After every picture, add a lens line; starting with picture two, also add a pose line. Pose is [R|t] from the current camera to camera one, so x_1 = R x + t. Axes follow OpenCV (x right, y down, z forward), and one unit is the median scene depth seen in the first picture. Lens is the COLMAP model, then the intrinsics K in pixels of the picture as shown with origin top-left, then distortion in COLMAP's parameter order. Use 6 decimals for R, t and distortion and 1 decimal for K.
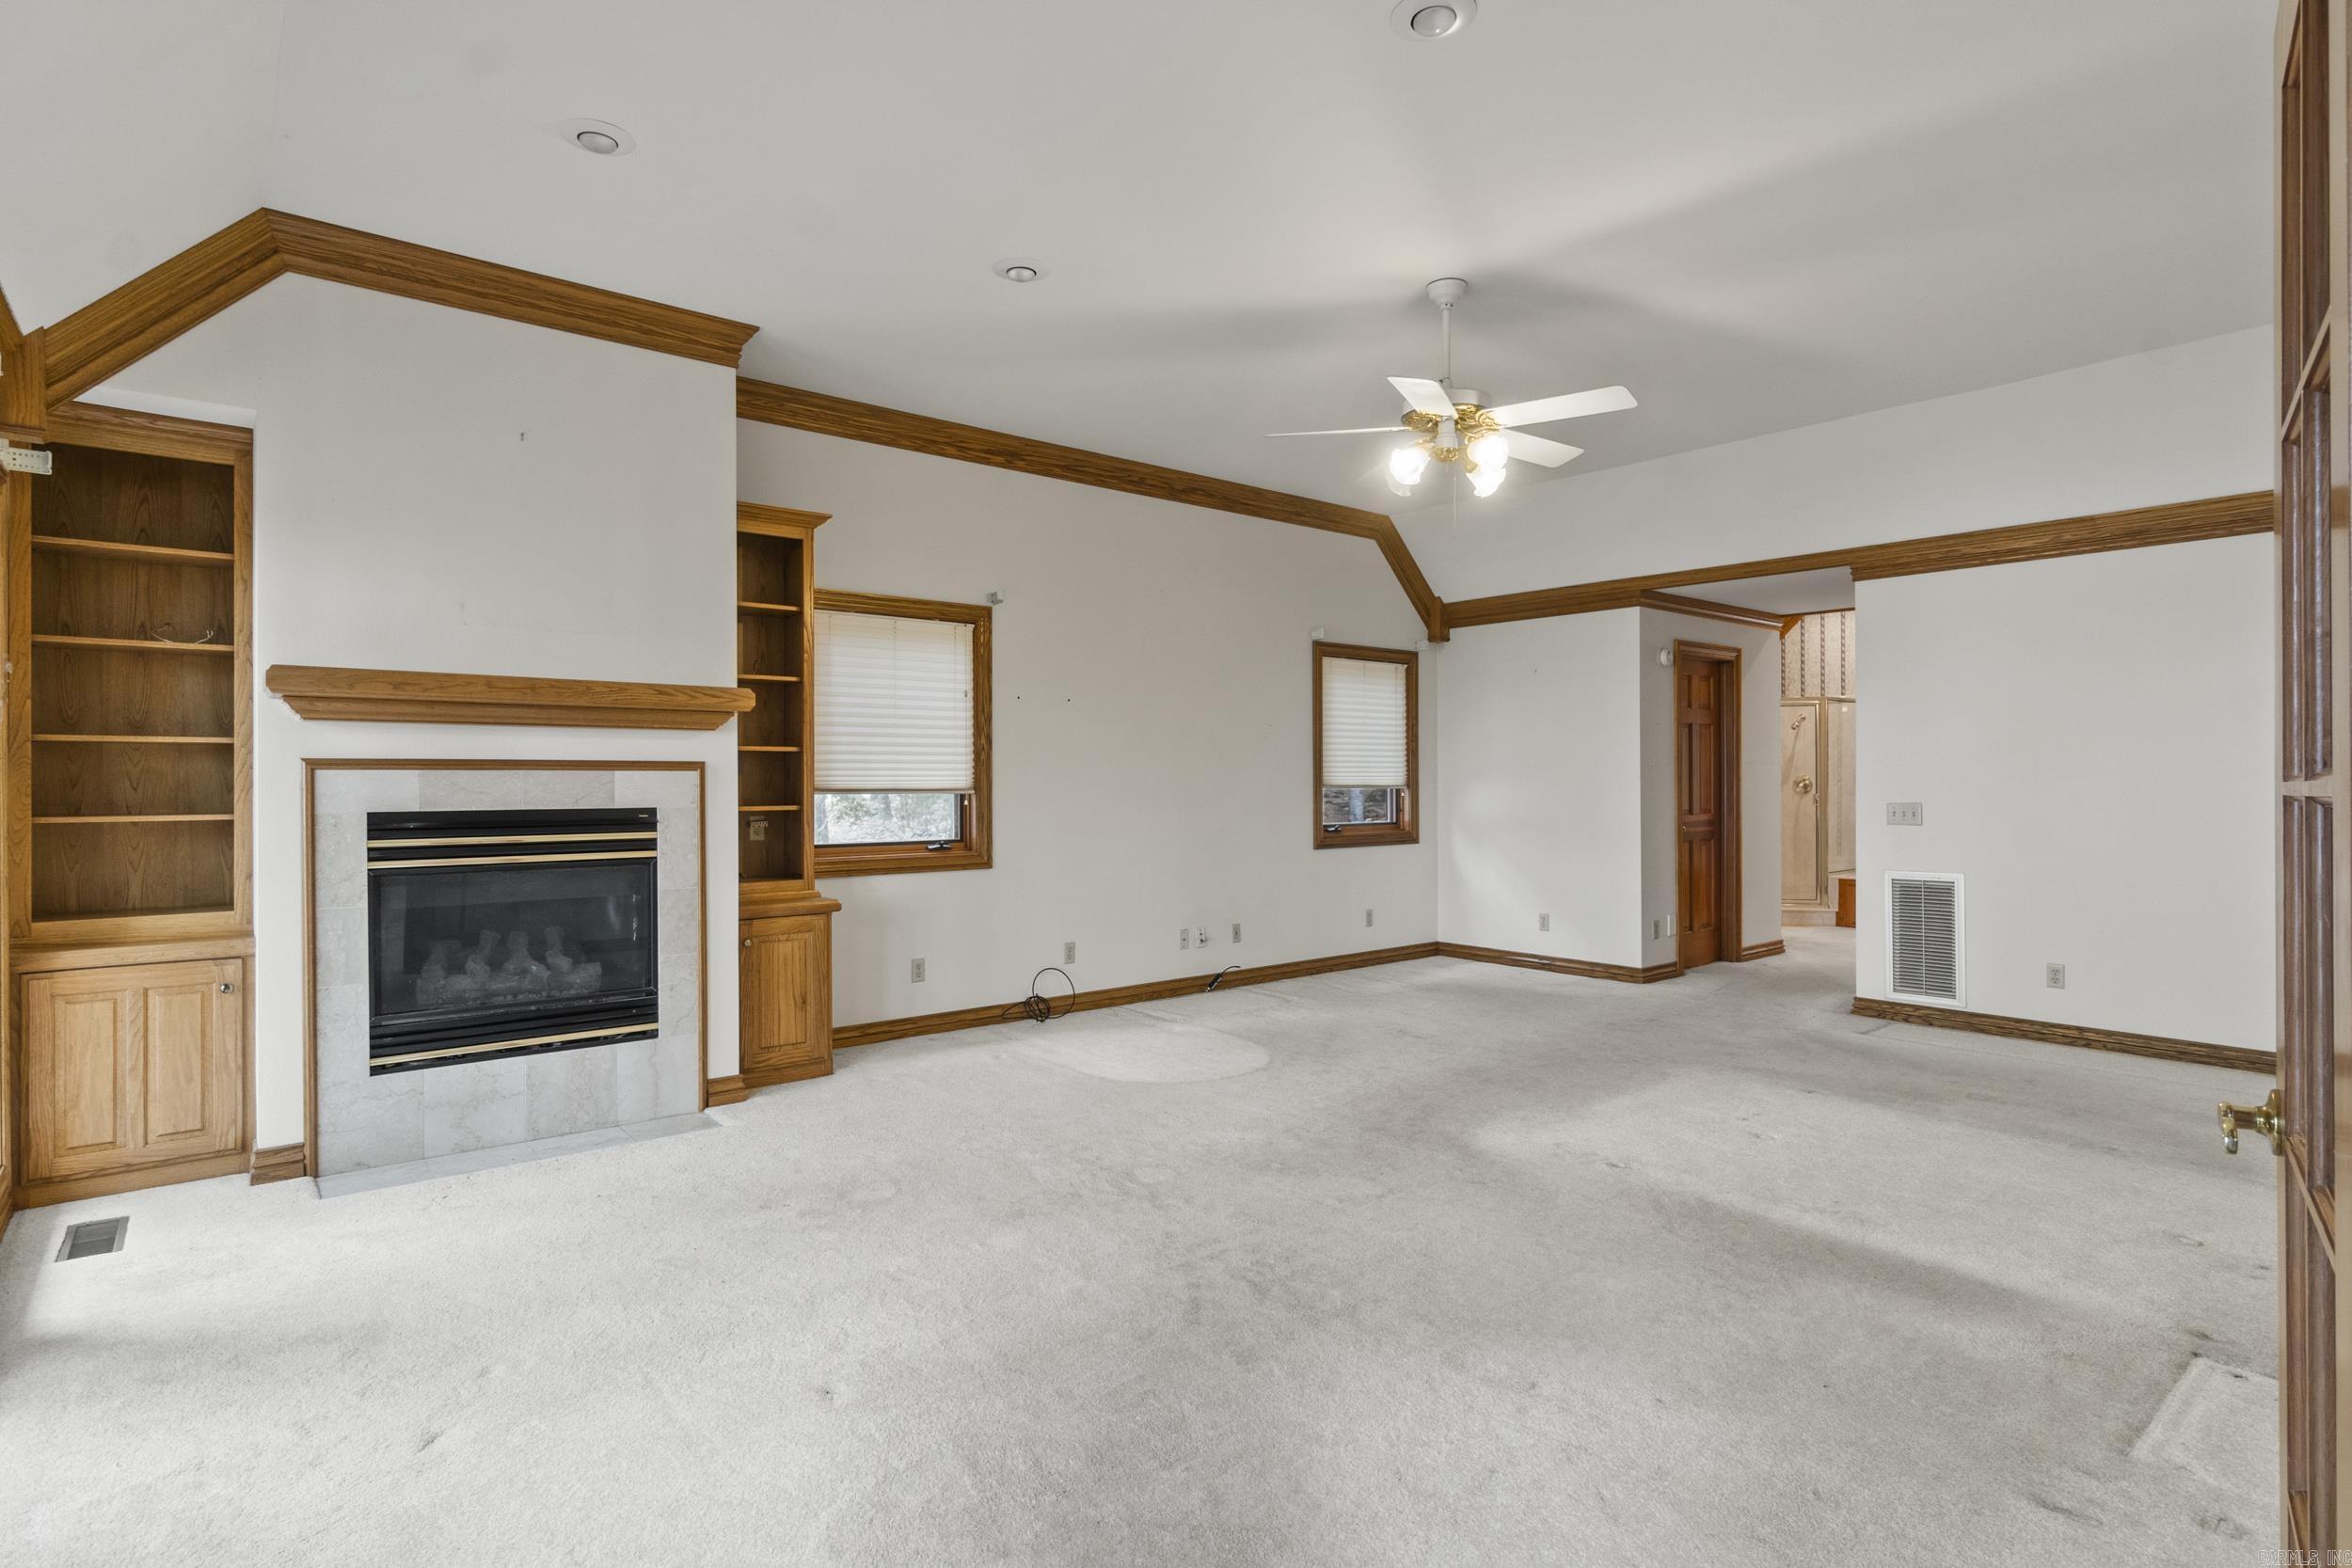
lens RADIAL K [[1190.4, 0, 1165.5], [0, 1190.4, 781.3], [0, 0, 1]] dist [-0.005903, -0.000548]
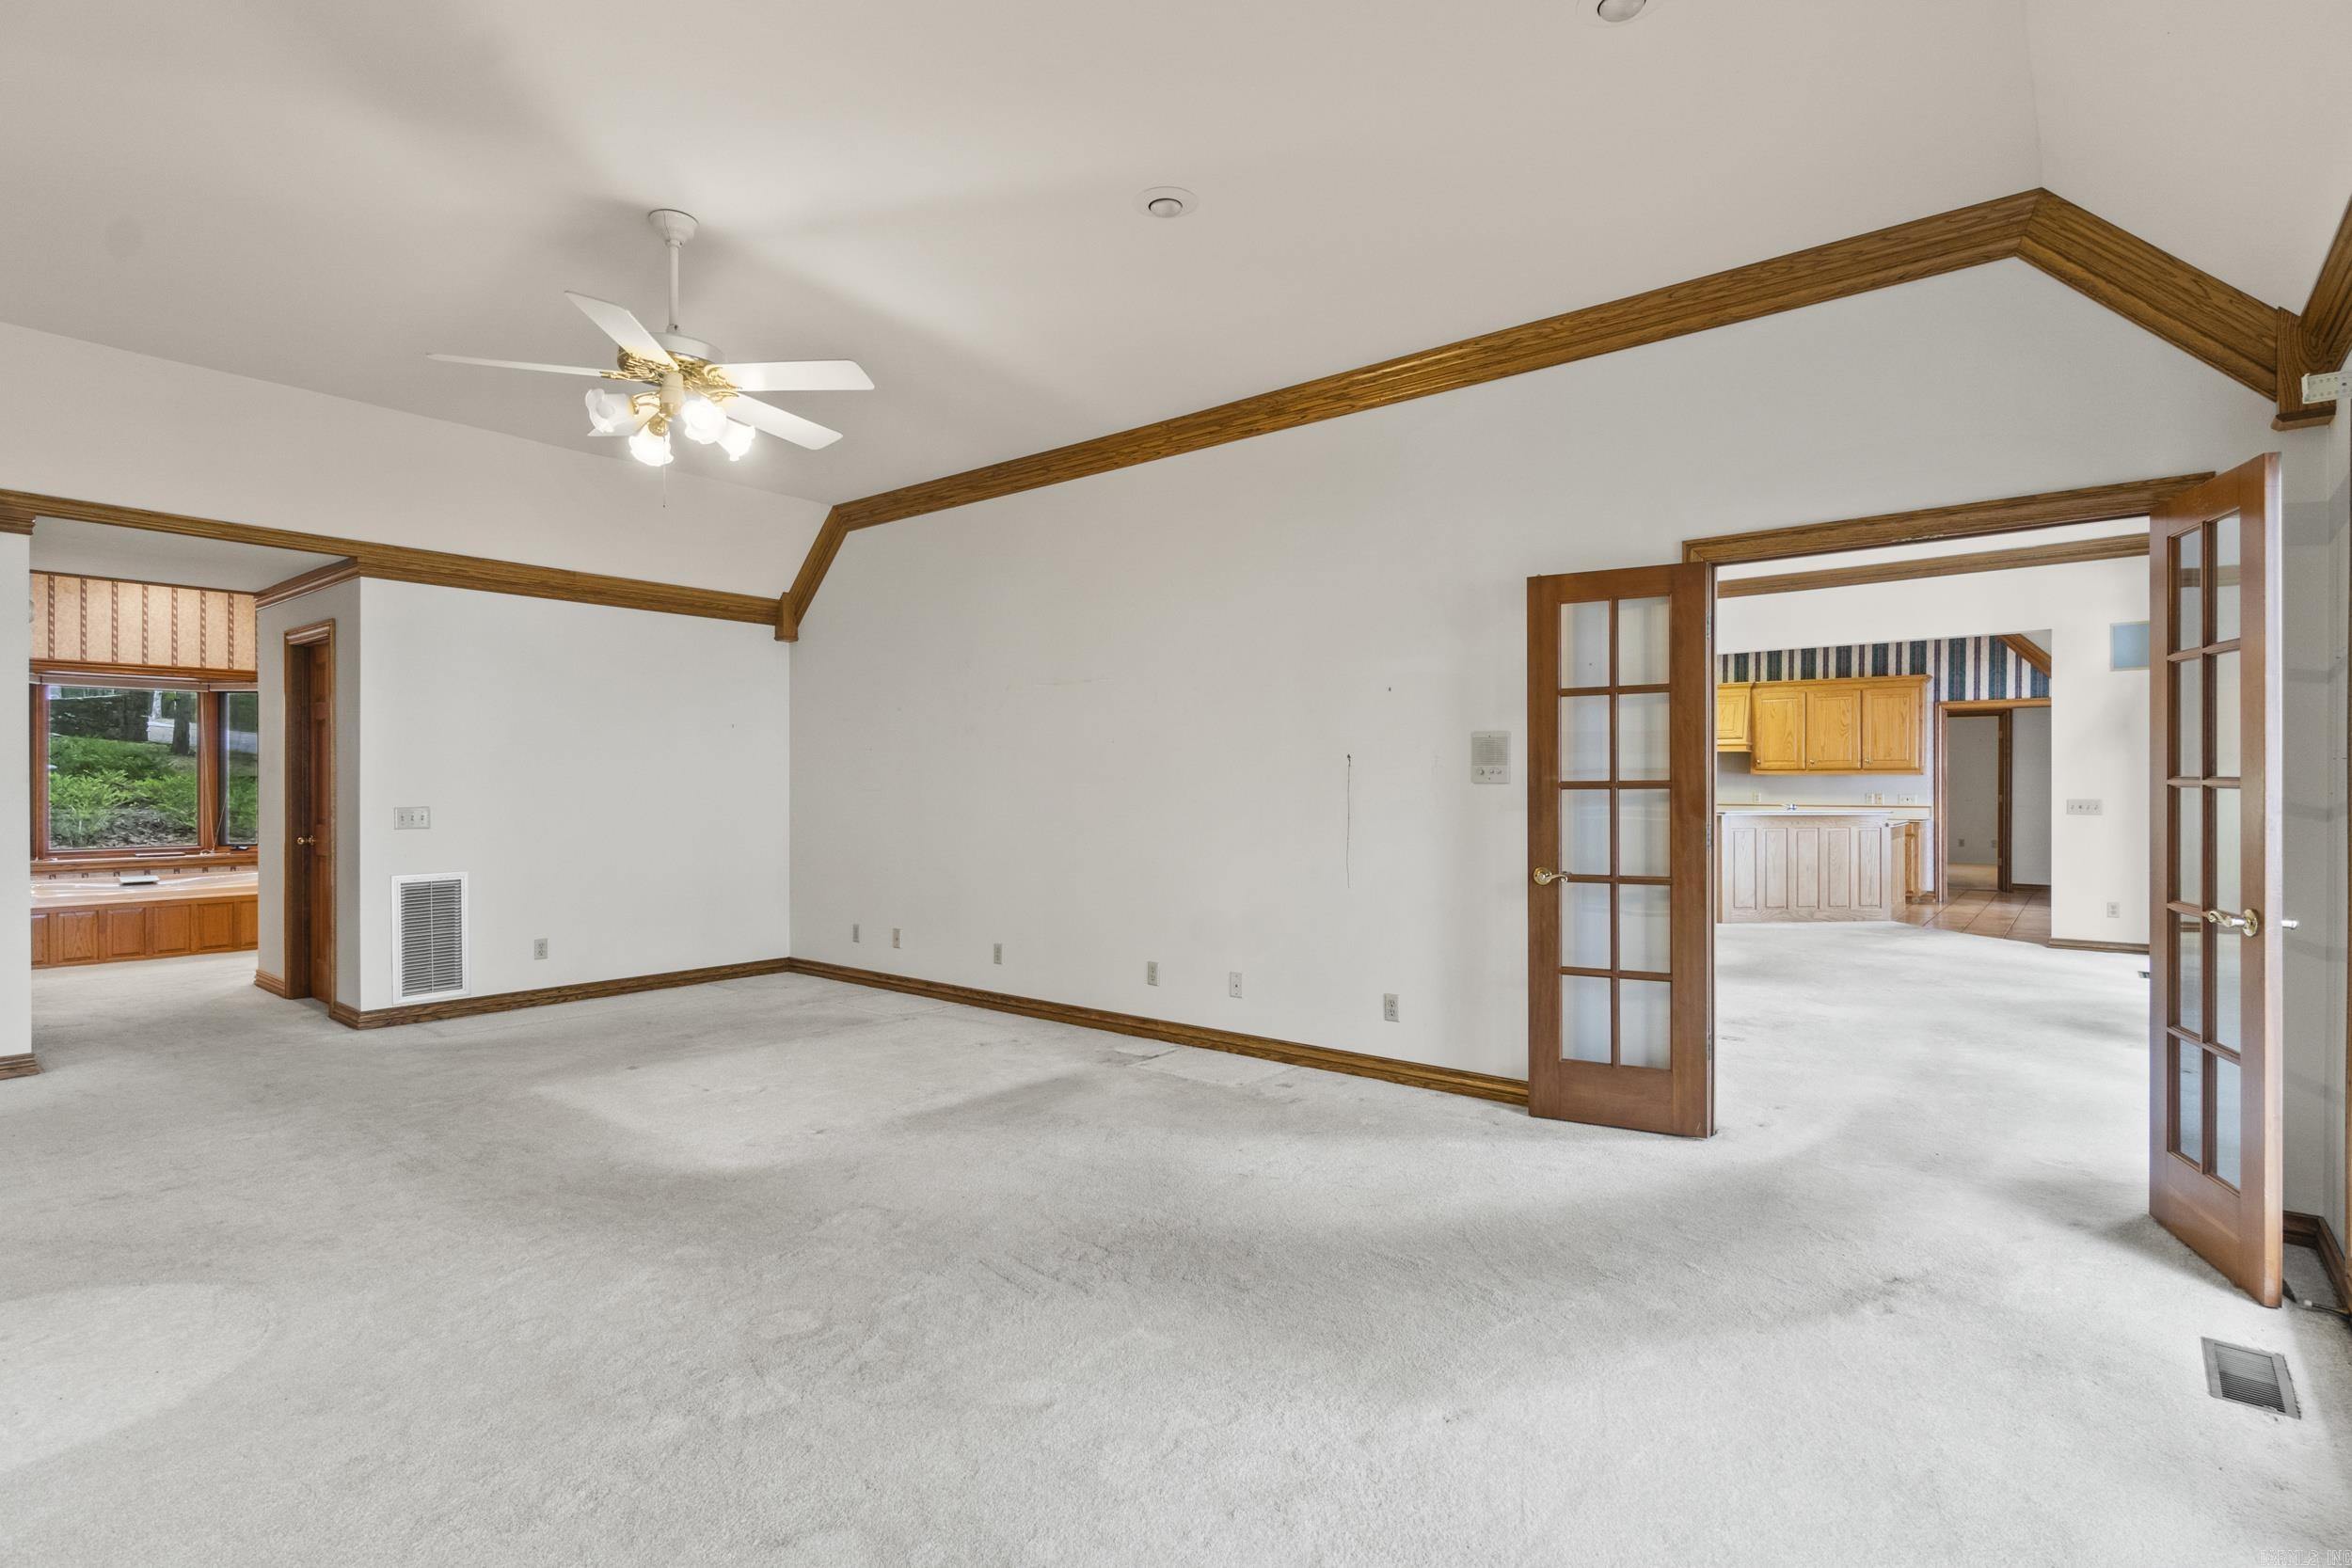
lens RADIAL K [[1135.9, 0, 1165.0], [0, 1135.9, 795.7], [0, 0, 1]] dist [0.000715, 0.000085]
pose [[-0.198208, -0.007993, 0.980127, -0.517111], [0.000151, 0.999966, 0.008186, 0.000466], [-0.980160, 0.001771, -0.198200, 0.639178]]
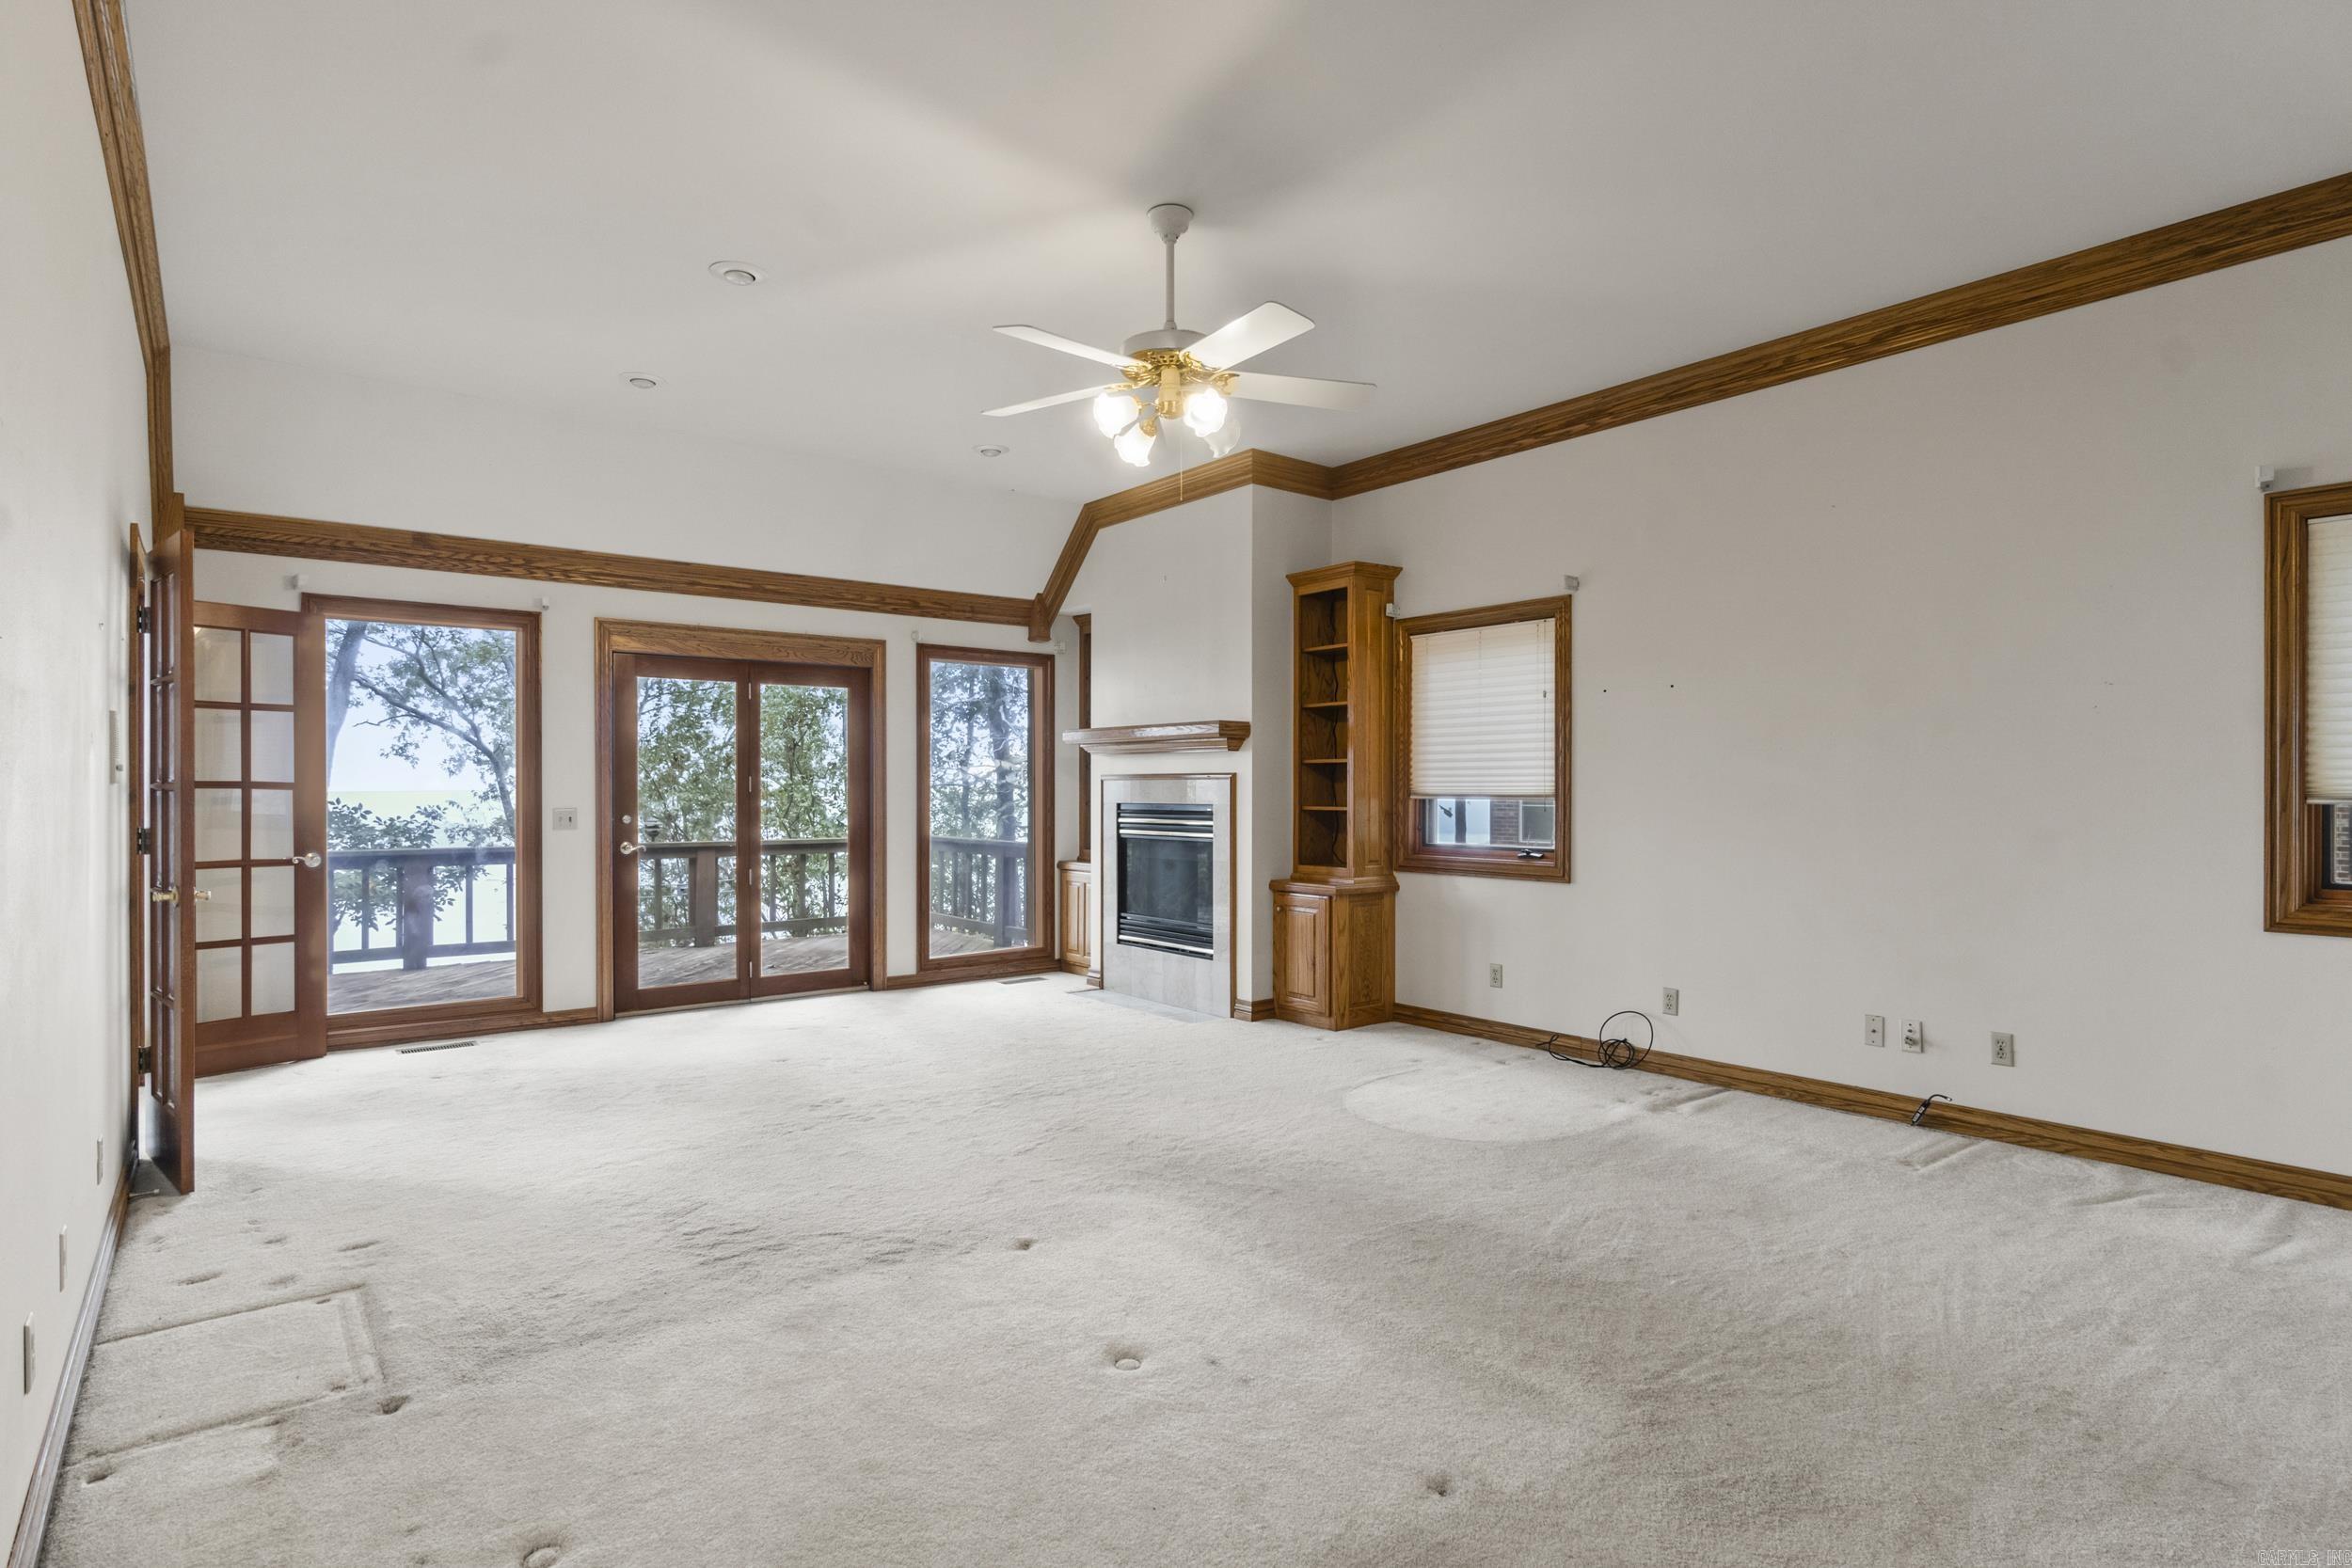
lens RADIAL K [[1190.4, 0, 1127.5], [0, 1190.4, 788.9], [0, 0, 1]] dist [-0.005903, -0.000548]
pose [[-0.041727, 0.001085, -0.999128, 0.874993], [-0.002257, 0.999997, 0.001180, 0.001192], [0.999126, 0.002304, -0.041725, 0.796686]]
